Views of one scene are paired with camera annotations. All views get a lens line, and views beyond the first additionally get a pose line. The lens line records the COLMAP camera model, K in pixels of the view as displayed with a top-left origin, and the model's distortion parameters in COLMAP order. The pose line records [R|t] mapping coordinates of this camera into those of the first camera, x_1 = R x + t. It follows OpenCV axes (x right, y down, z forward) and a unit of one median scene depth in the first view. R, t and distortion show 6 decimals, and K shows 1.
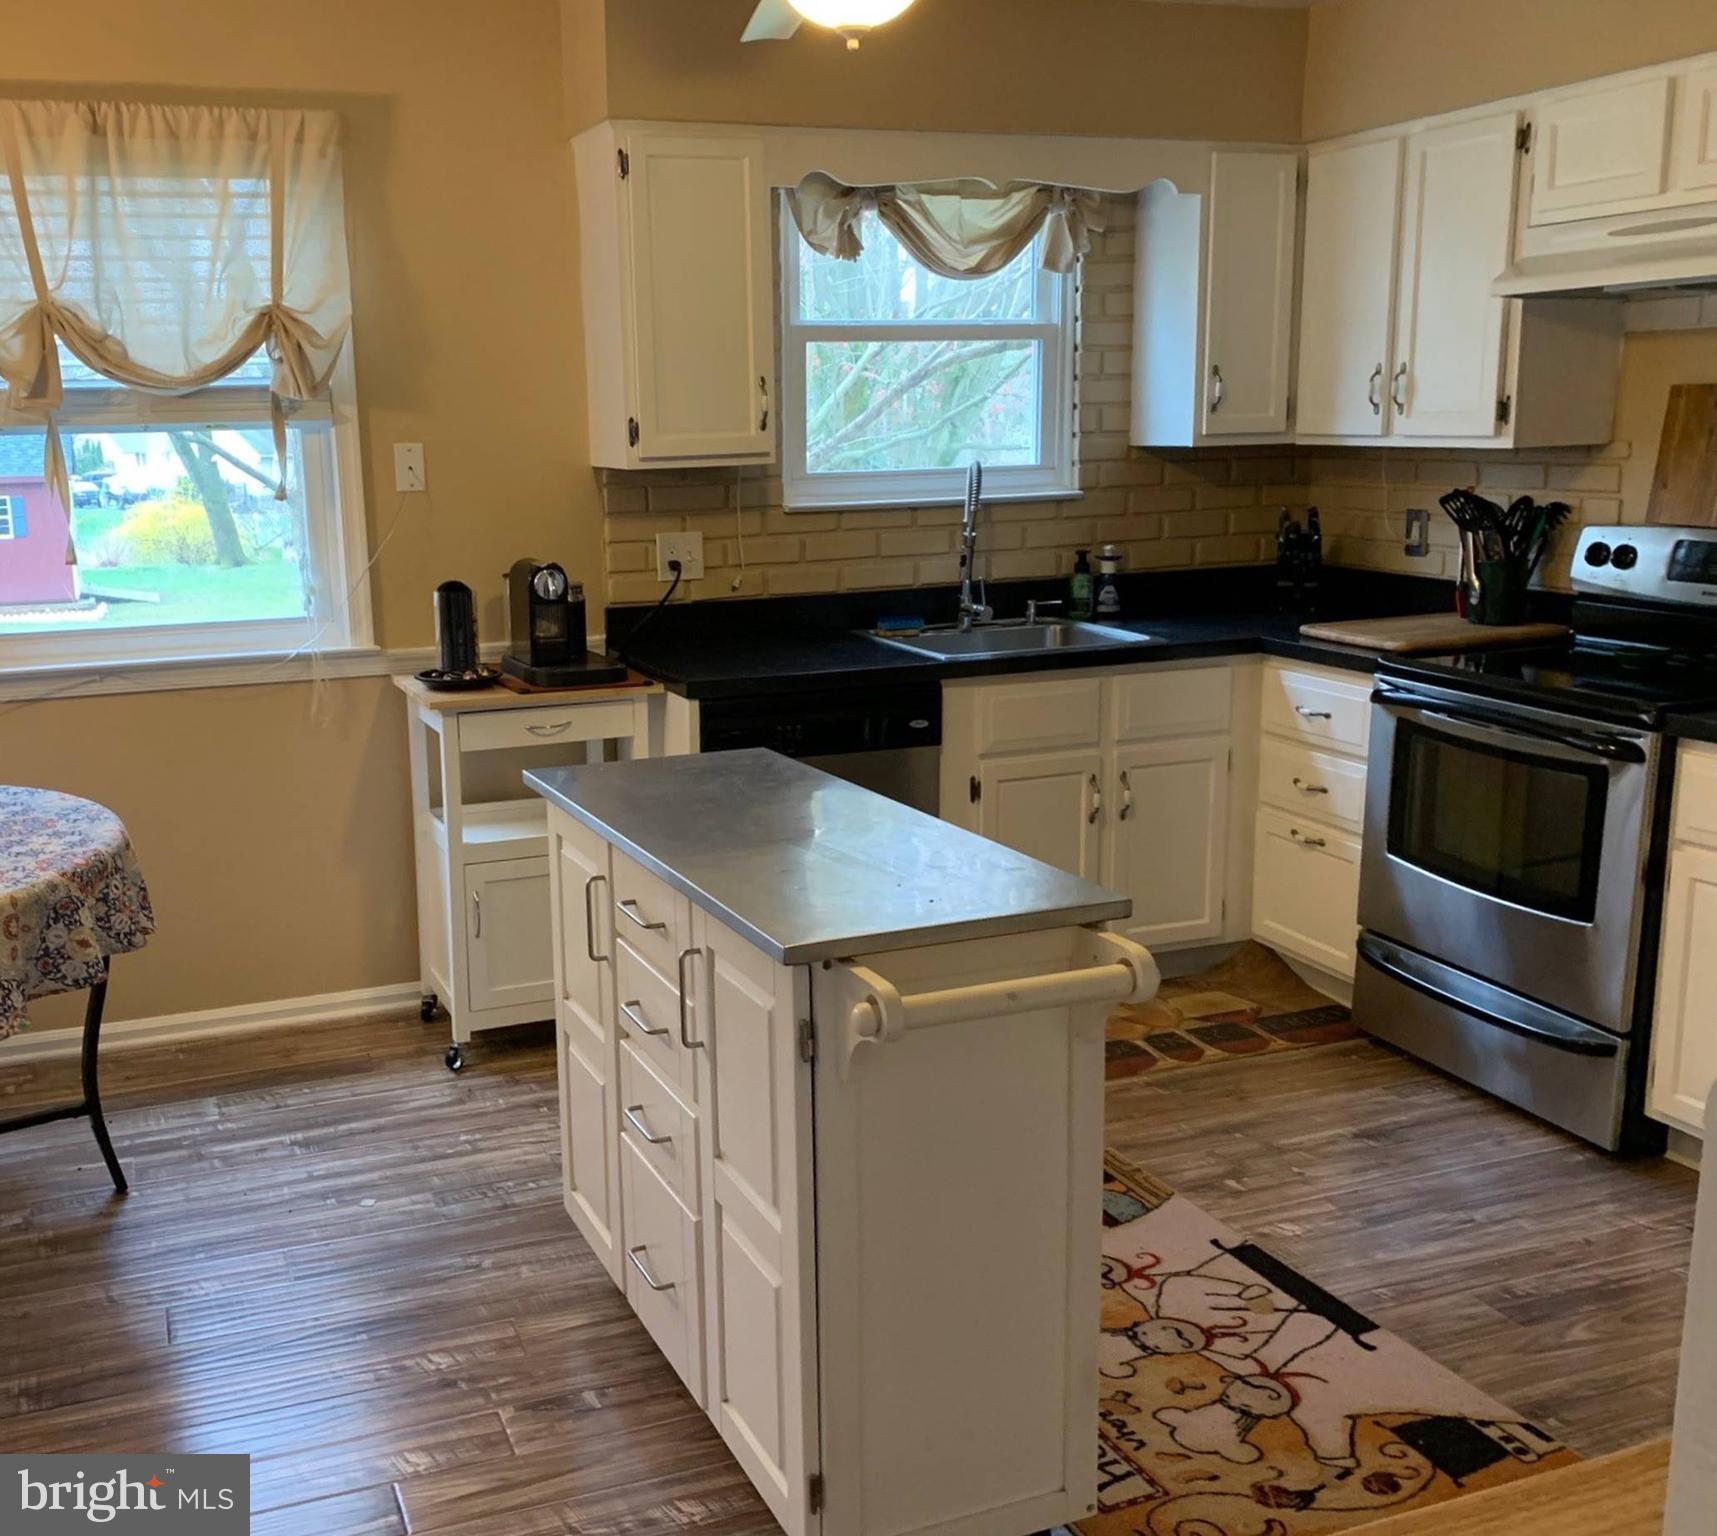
lens RADIAL K [[1729.3, 0, 691.7], [0, 1729.3, 769.7], [0, 0, 1]] dist [0.036335, 0.000000]
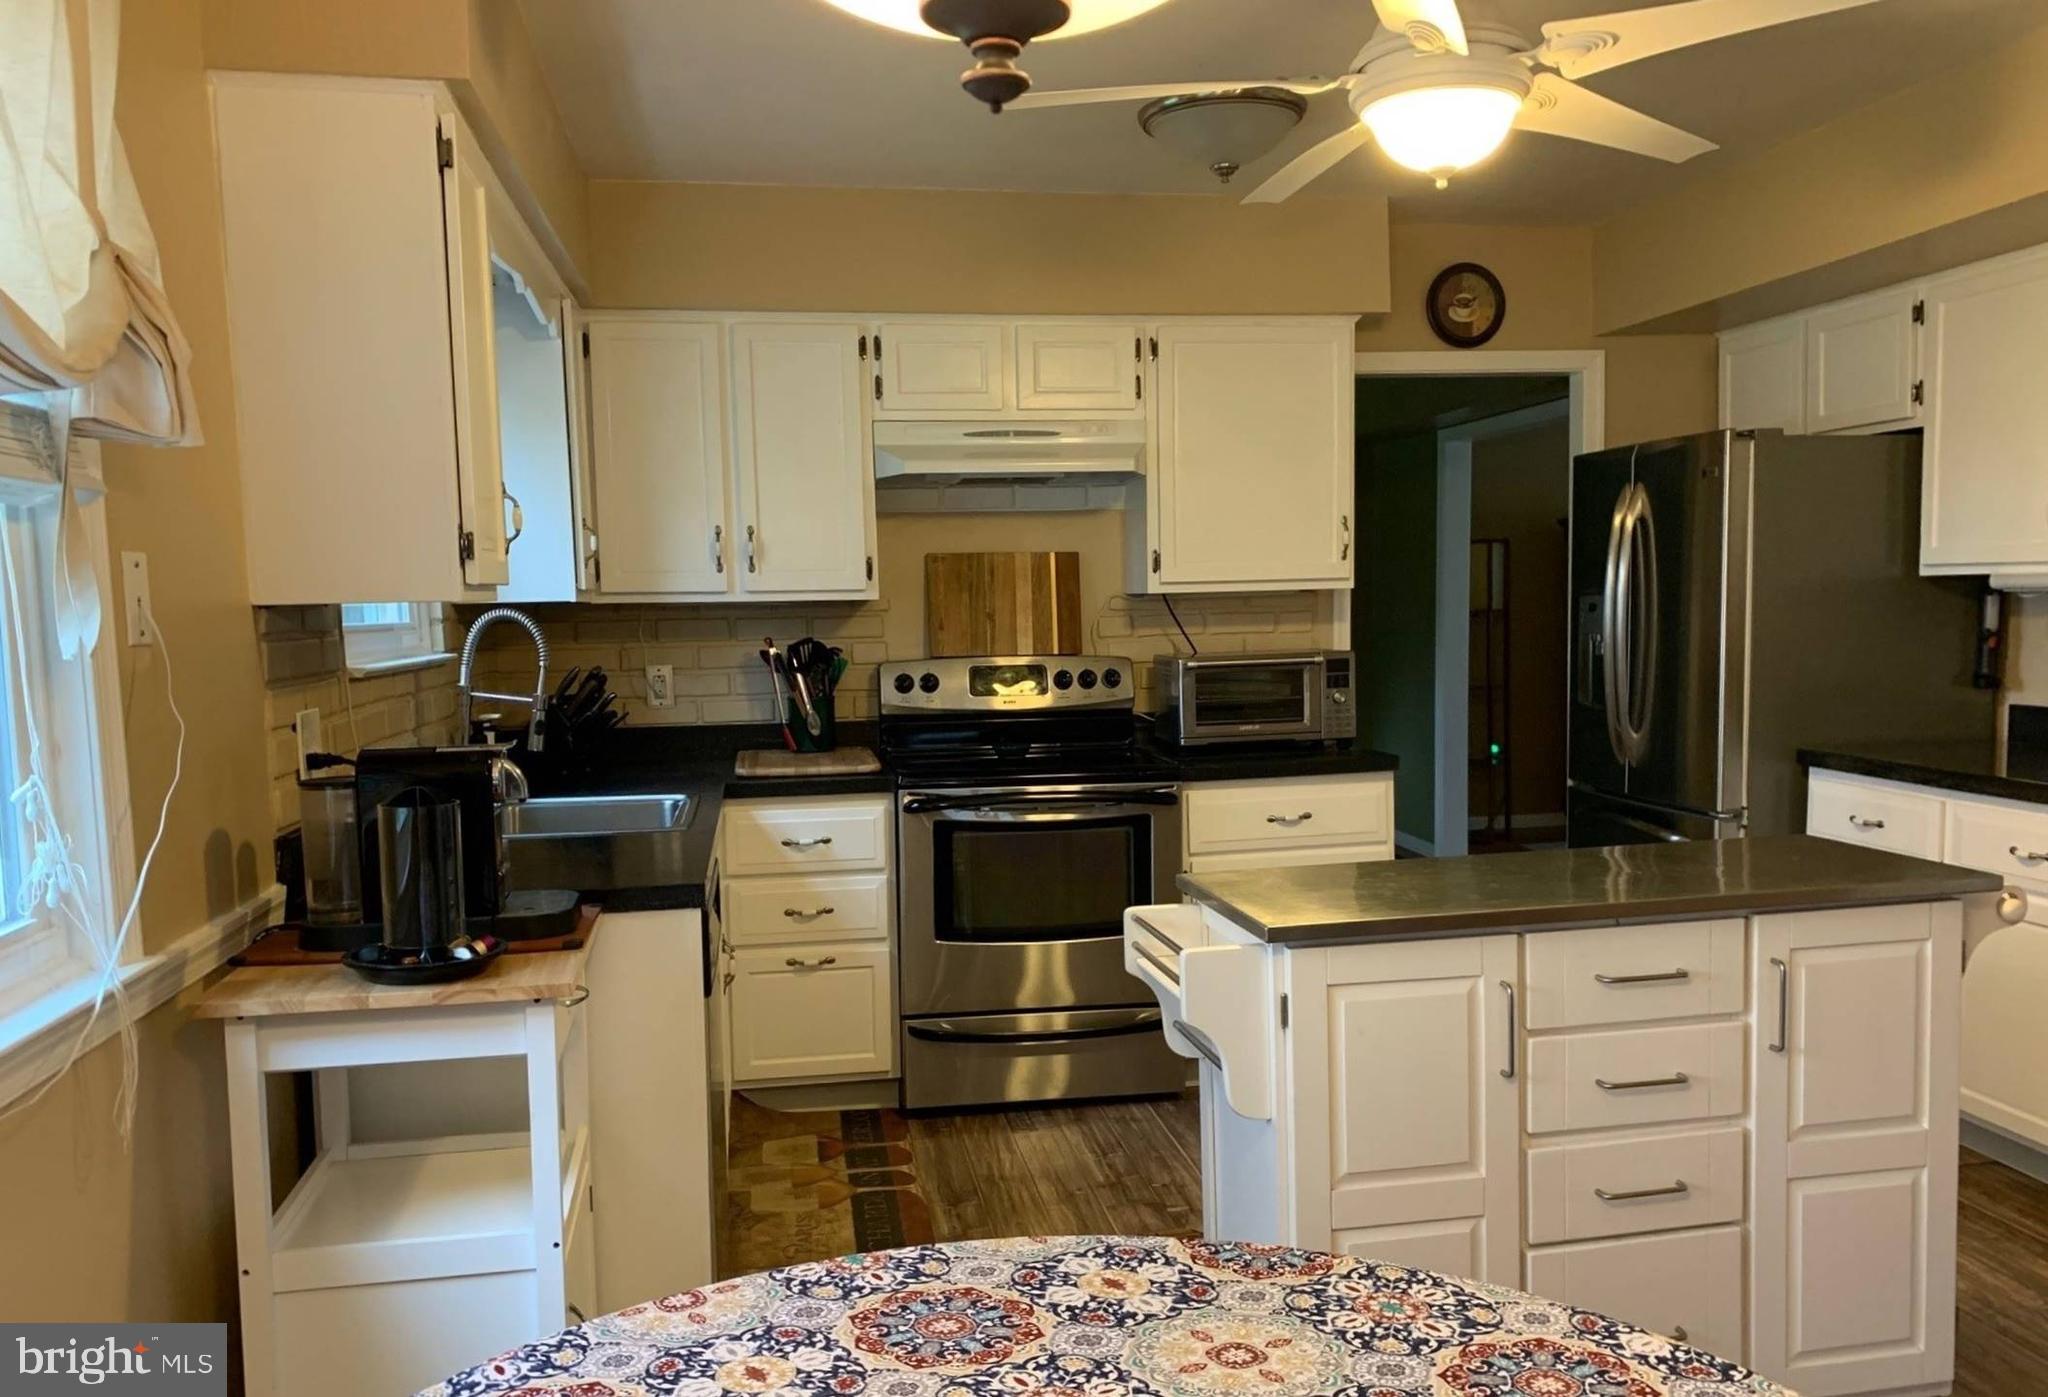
lens RADIAL K [[1677.1, 0, 997.3], [0, 1677.1, 750.8], [0, 0, 1]] dist [0.107041, 0.002475]
pose [[0.149351, -0.066318, 0.986558, -0.685008], [0.218812, 0.975228, 0.032431, -0.101995], [-0.964270, 0.211027, 0.160162, 0.763748]]
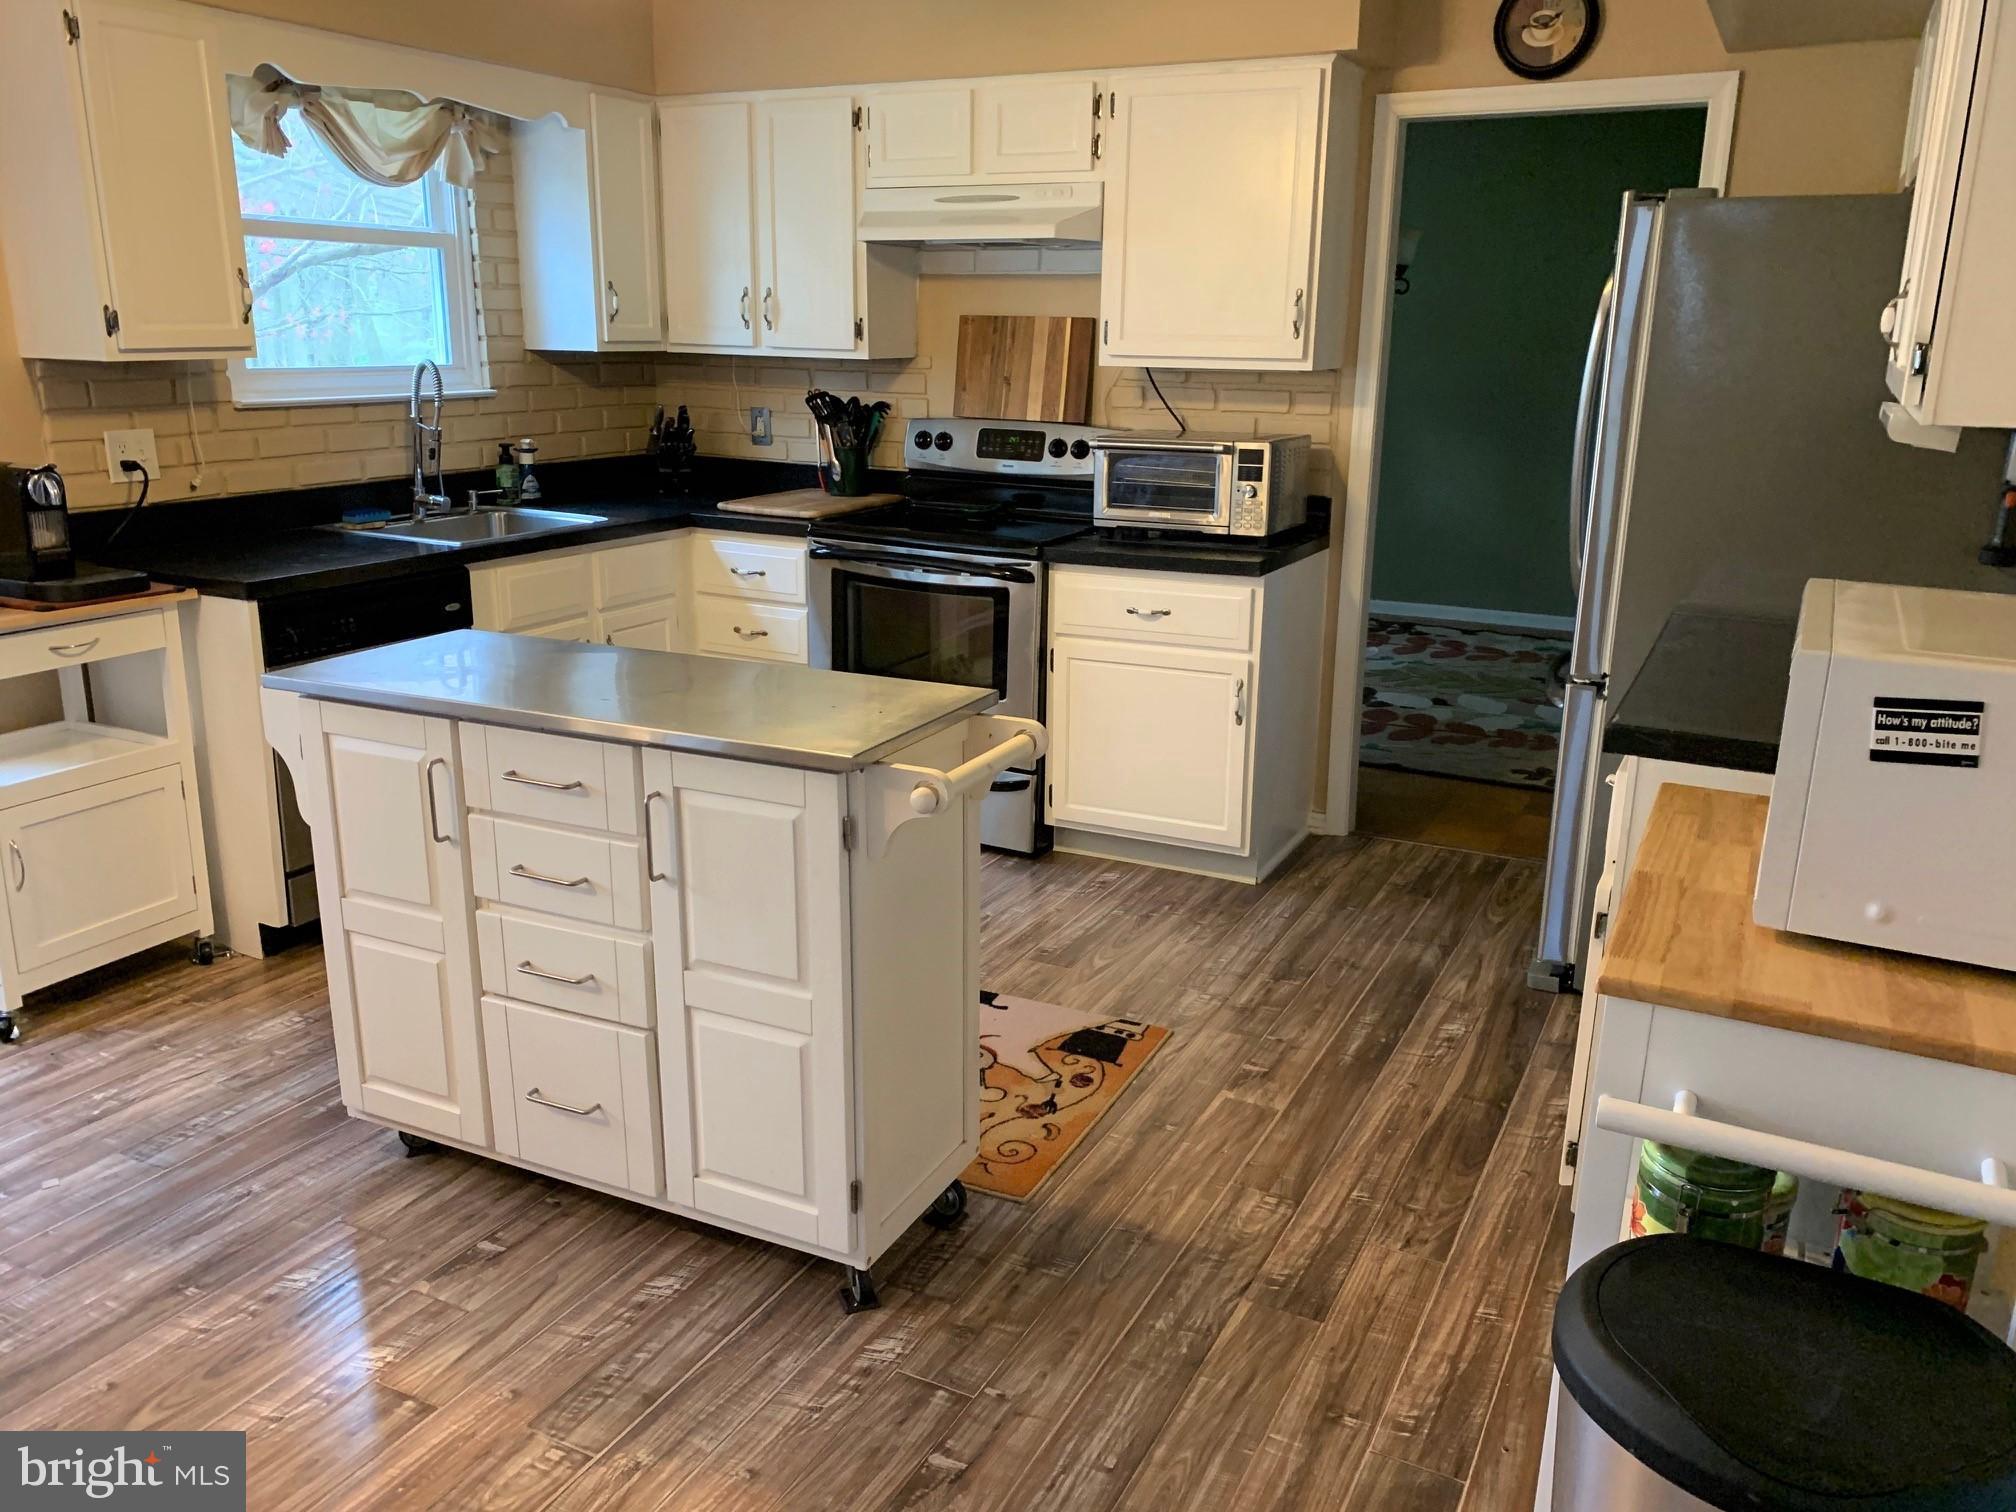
lens RADIAL K [[1585.8, 0, 989.9], [0, 1585.8, 739.2], [0, 0, 1]] dist [0.036209, -0.027707]
pose [[0.726877, -0.145784, 0.671116, -0.317595], [0.110621, 0.989303, 0.095091, -0.003172], [-0.677800, 0.005120, 0.735228, 0.052392]]
